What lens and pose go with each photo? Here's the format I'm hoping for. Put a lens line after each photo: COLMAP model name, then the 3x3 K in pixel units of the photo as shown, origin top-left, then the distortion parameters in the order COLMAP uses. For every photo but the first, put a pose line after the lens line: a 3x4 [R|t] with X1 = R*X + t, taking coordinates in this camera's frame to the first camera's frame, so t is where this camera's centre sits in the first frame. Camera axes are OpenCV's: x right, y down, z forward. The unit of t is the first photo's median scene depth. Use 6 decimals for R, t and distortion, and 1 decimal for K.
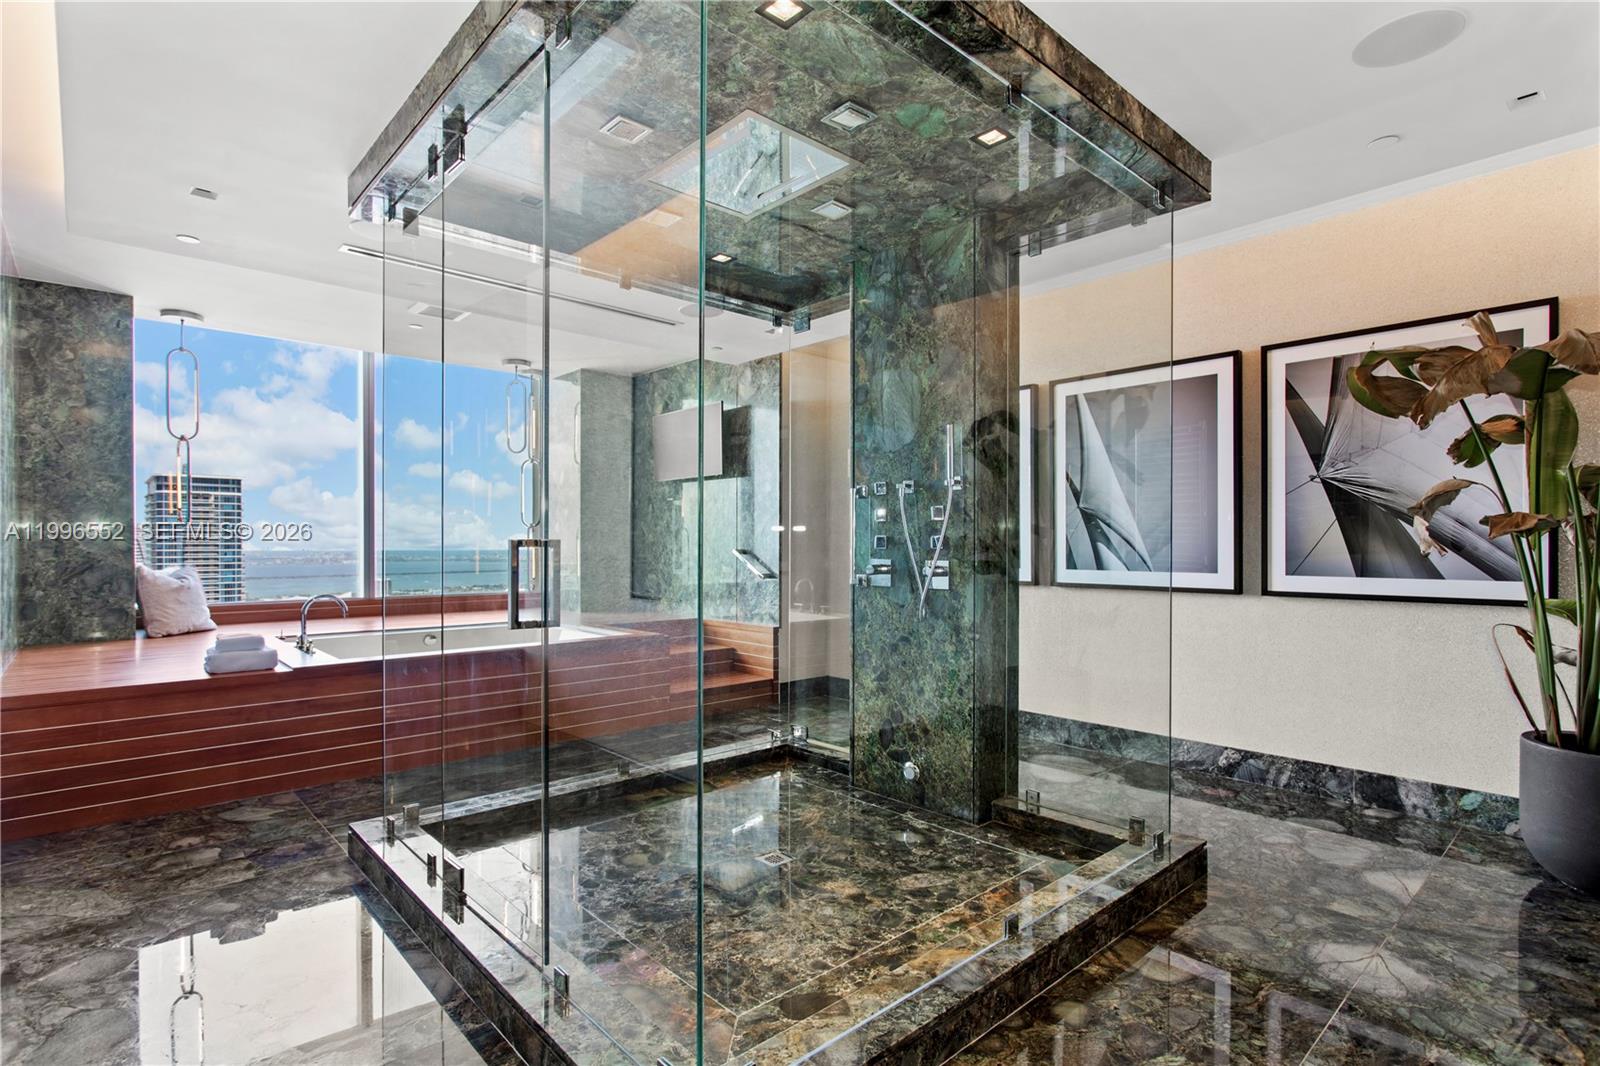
lens RADIAL K [[789.9, 0, 799.4], [0, 789.9, 547.7], [0, 0, 1]] dist [-0.001055, 0.000470]
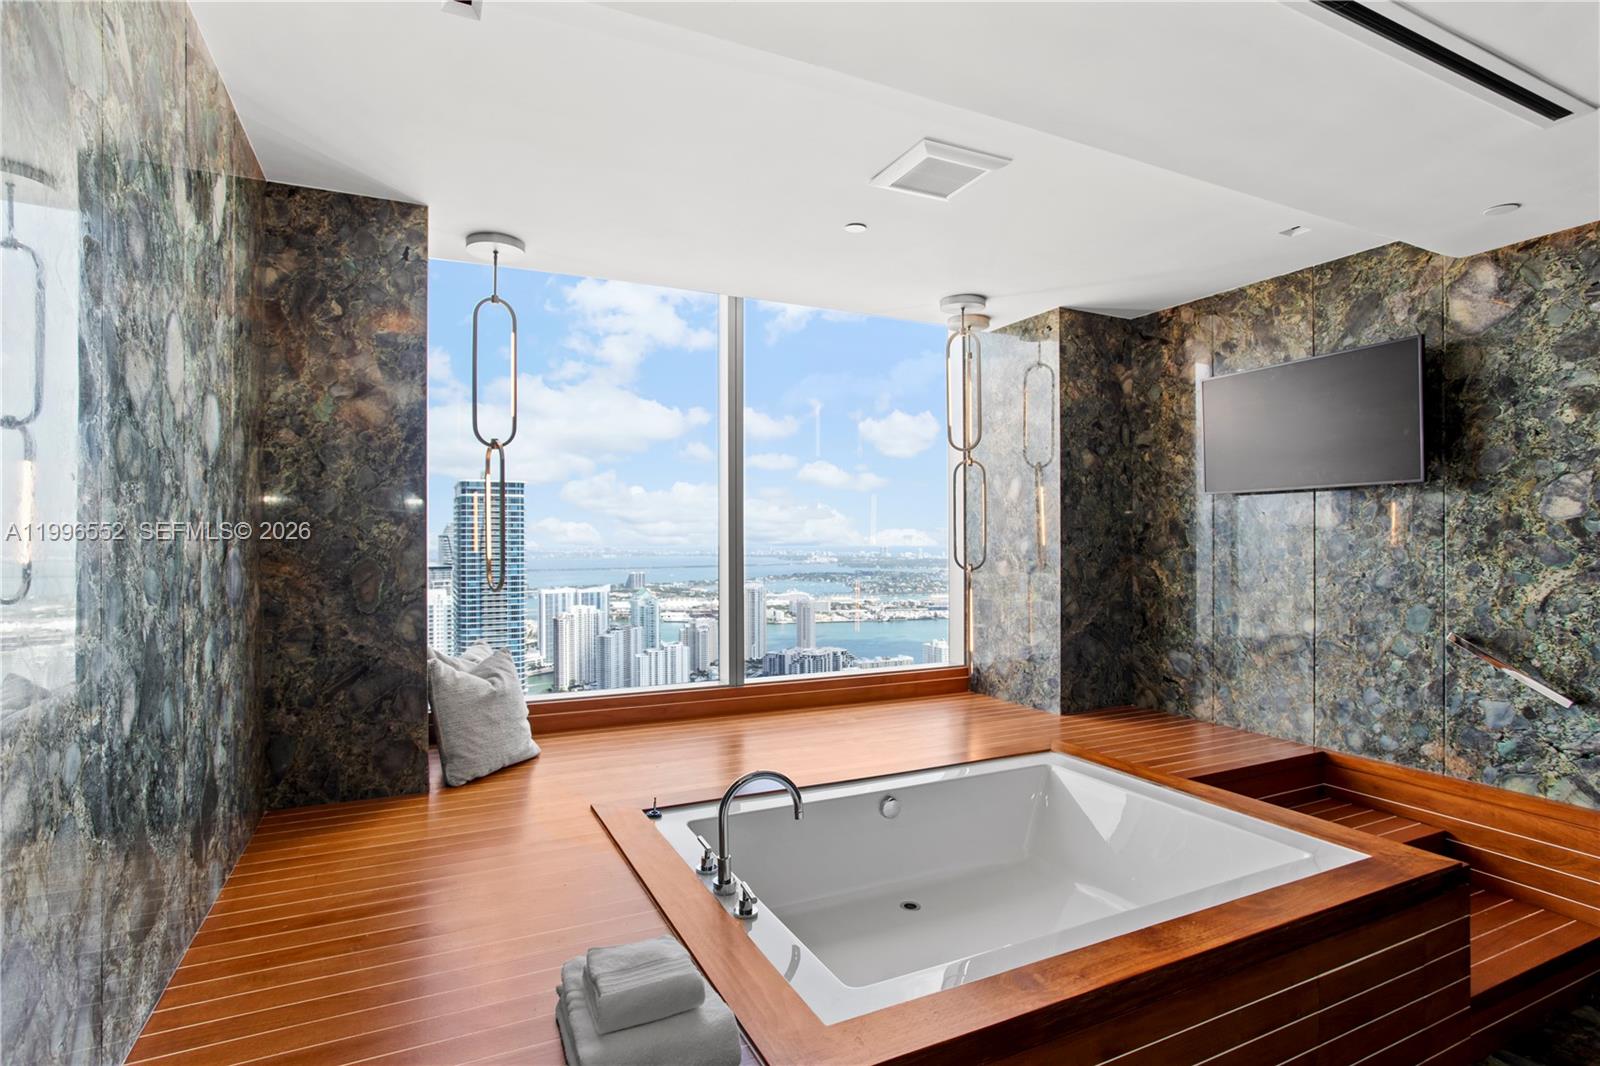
lens RADIAL K [[816.1, 0, 800.0], [0, 816.1, 533.0], [0, 0, 1]] dist [-0.052697, 0.031721]
pose [[0.959078, -0.005157, -0.283095, -0.544797], [0.001862, 0.999927, -0.011907, -0.090067], [0.283136, 0.010893, 0.959018, 0.674097]]
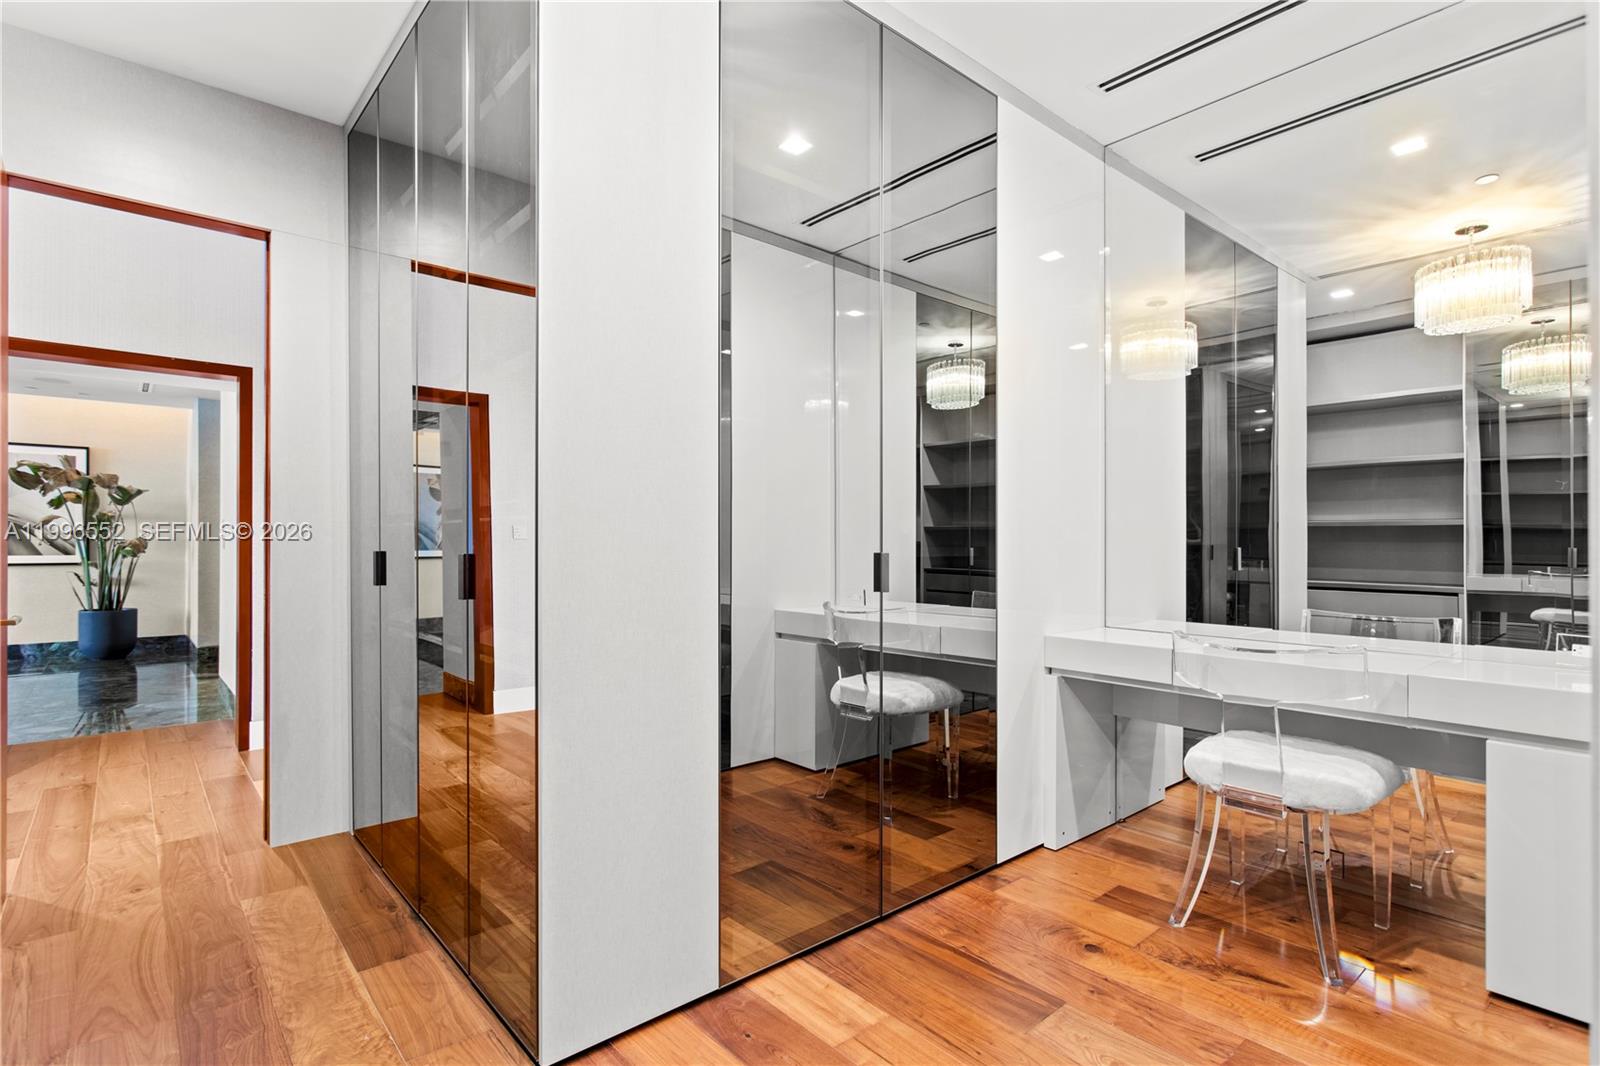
lens RADIAL K [[784.1, 0, 804.8], [0, 784.1, 543.7], [0, 0, 1]] dist [-0.005117, 0.003092]
pose [[0.021615, 0.001465, 0.999765, -1.350183], [0.002584, 0.999996, -0.001521, 0.012399], [-0.999763, 0.002616, 0.021611, -1.218401]]
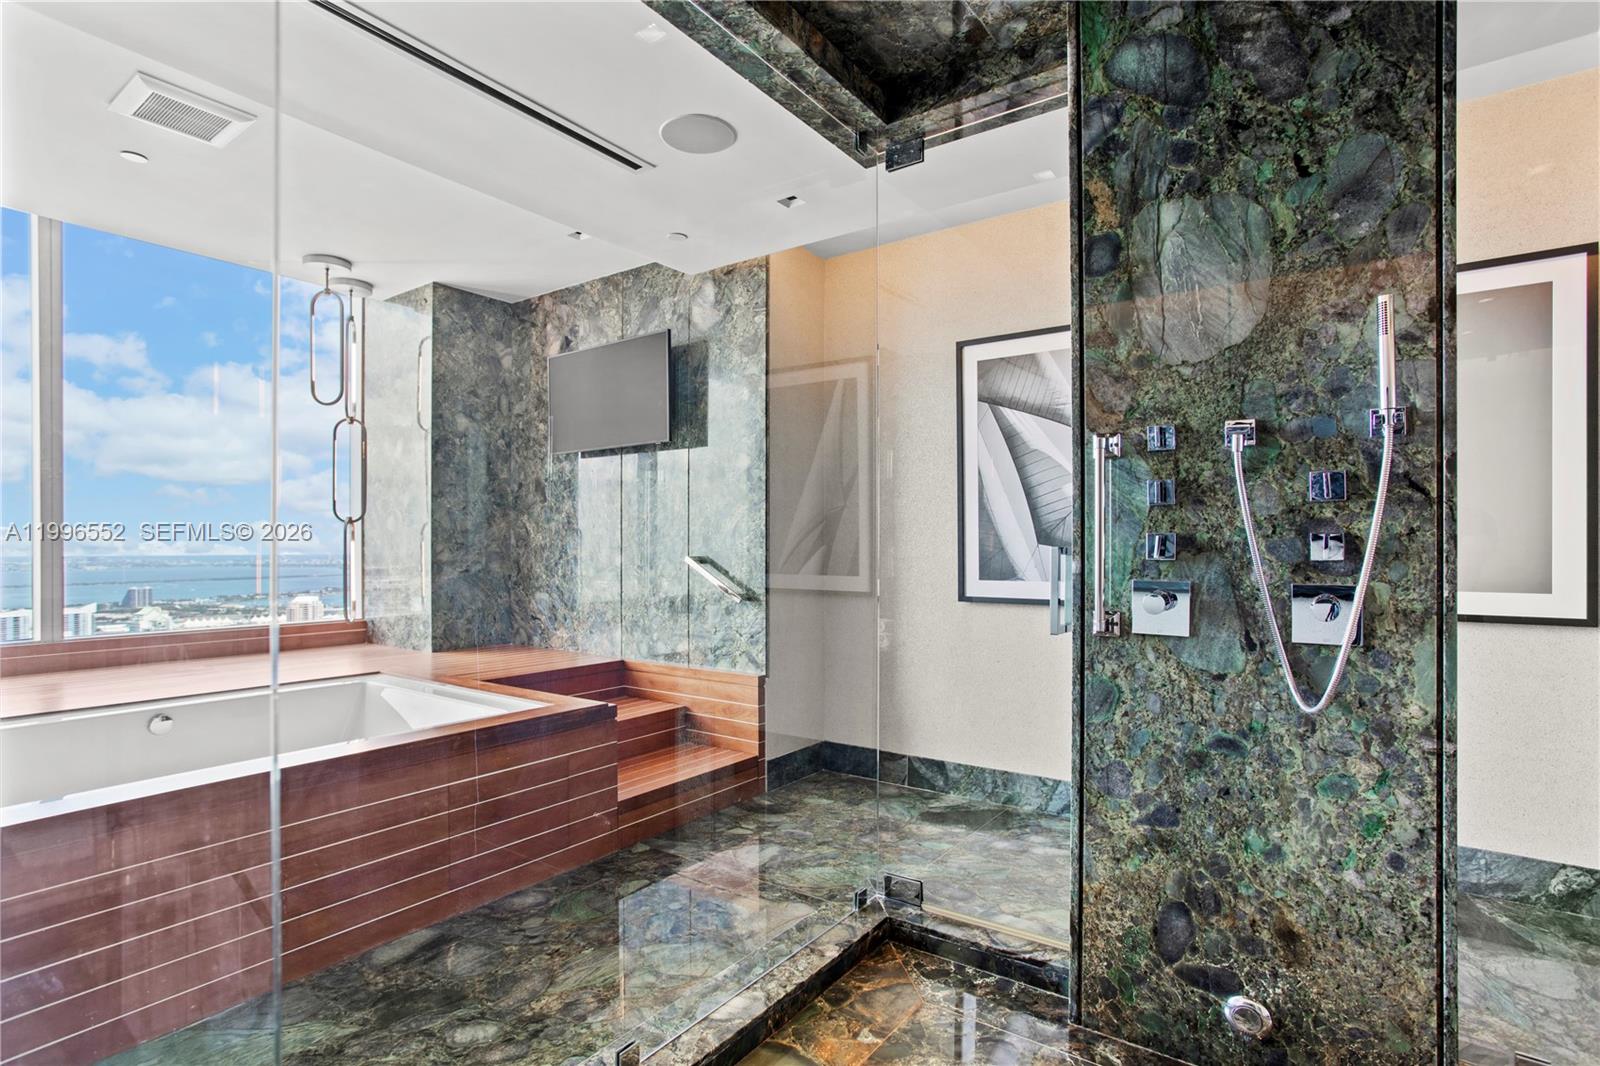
lens RADIAL K [[809.7, 0, 797.5], [0, 809.7, 546.9], [0, 0, 1]] dist [-0.049447, 0.030843]
pose [[0.978656, -0.002379, 0.205489, -0.217934], [0.002984, 0.999992, -0.002637, -0.005890], [-0.205482, 0.003194, 0.978656, 0.541675]]
